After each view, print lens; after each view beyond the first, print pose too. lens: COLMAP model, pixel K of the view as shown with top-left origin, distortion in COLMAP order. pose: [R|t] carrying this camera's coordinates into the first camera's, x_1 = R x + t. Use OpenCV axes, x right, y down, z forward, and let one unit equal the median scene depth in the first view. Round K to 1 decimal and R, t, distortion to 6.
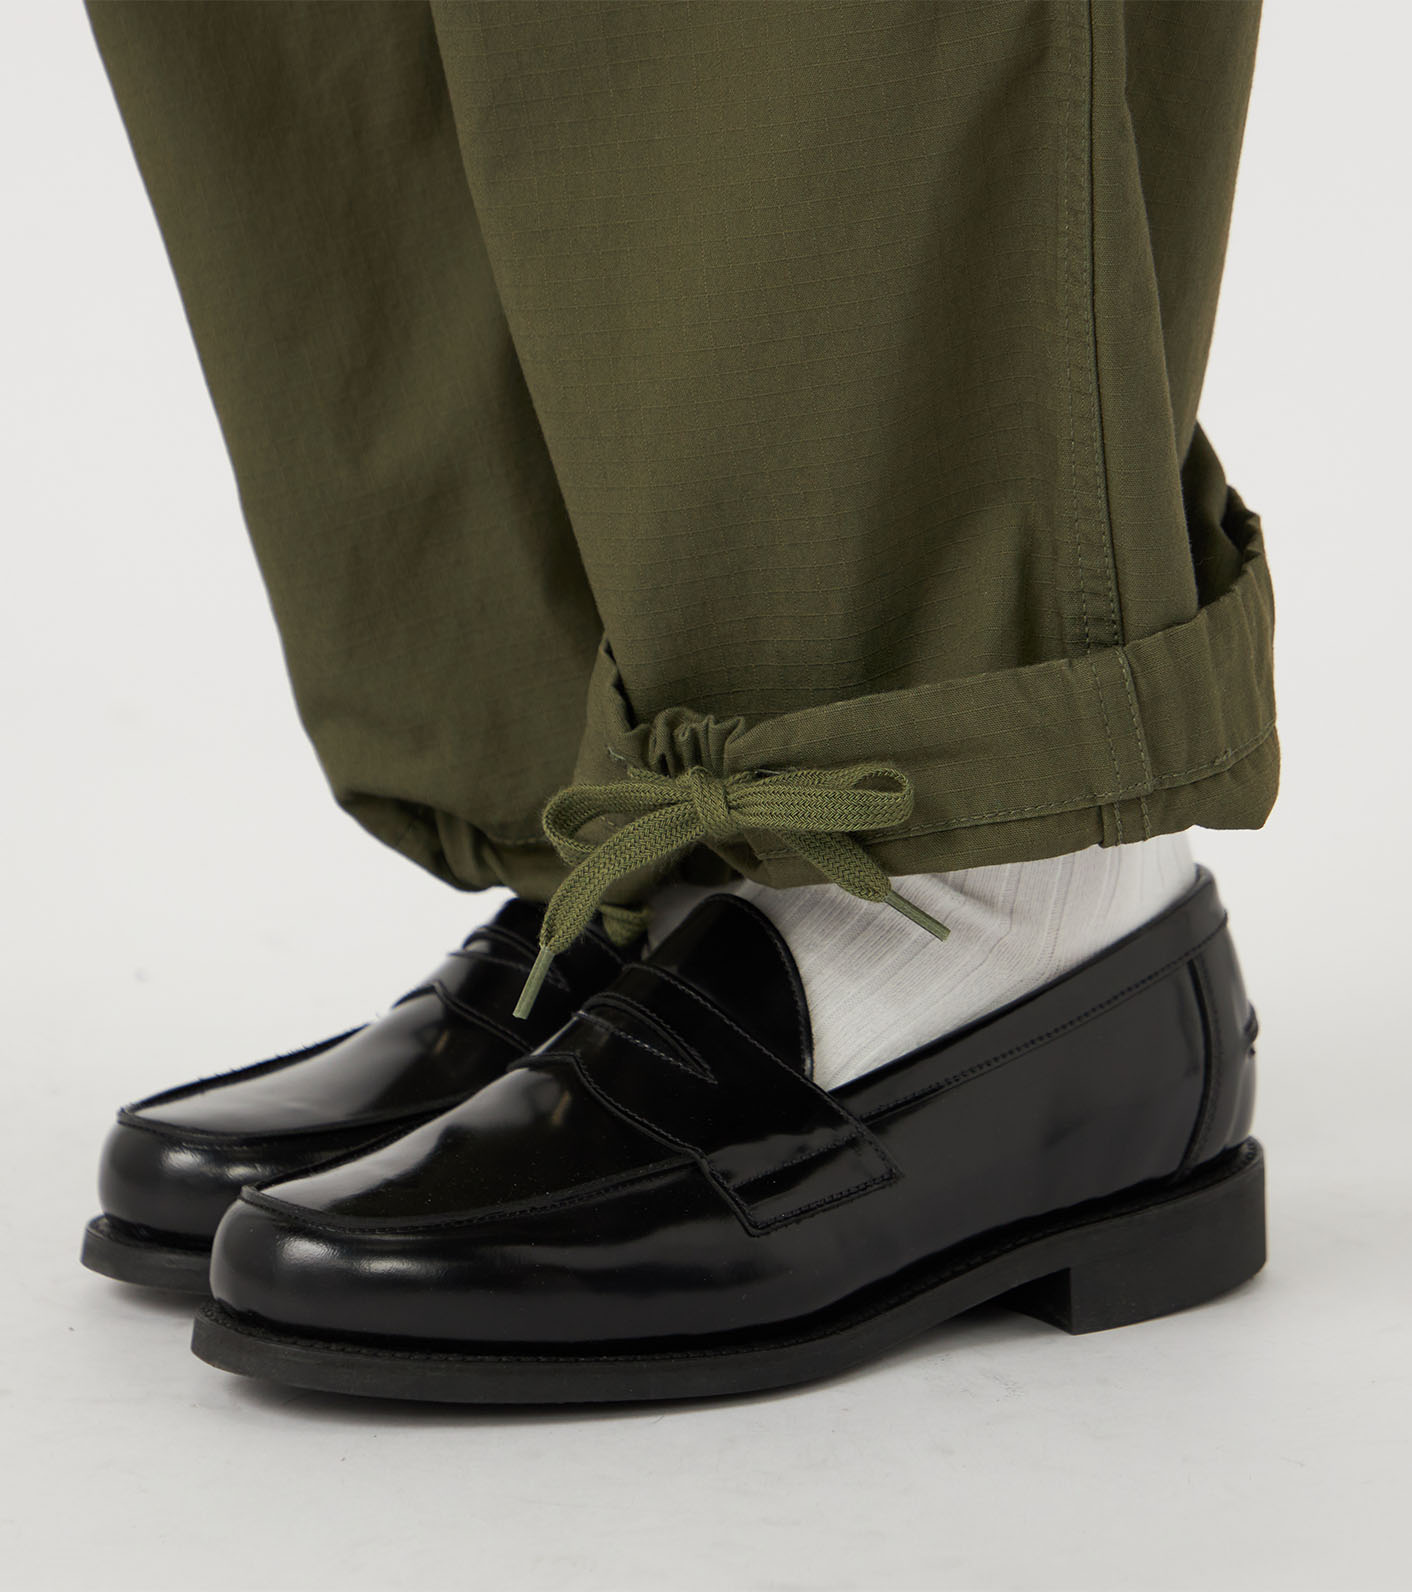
lens RADIAL K [[4780.0, 0, 706.0], [0, 4780.0, 796.0], [0, 0, 1]] dist [-0.834443, 0.195898]
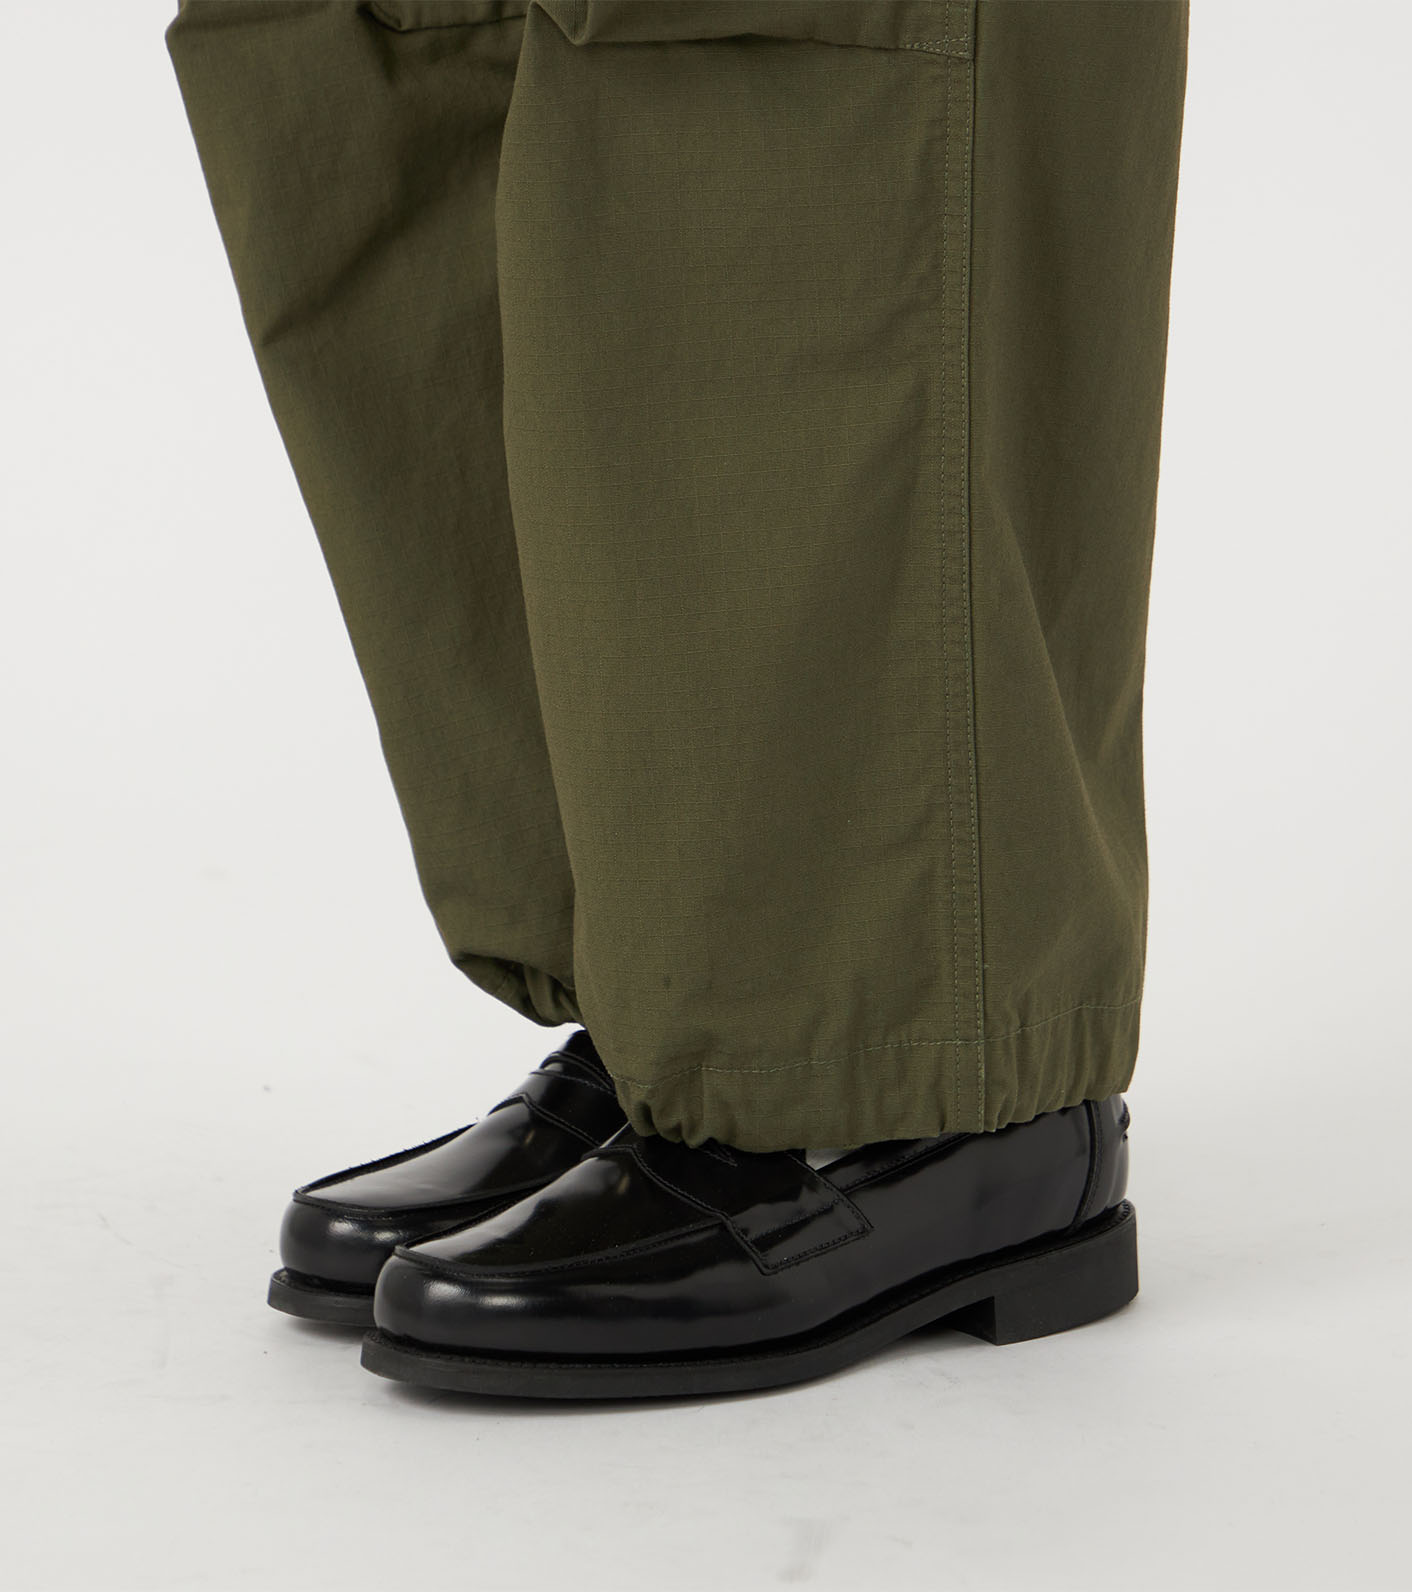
lens RADIAL K [[4780.0, 0, 706.0], [0, 4780.0, 796.0], [0, 0, 1]] dist [-0.834443, 0.195898]
pose [[0.999546, -0.012478, 0.027428, -0.042869], [0.012944, 0.999774, -0.016852, -0.023390], [-0.027212, 0.017199, 0.999482, -0.375364]]
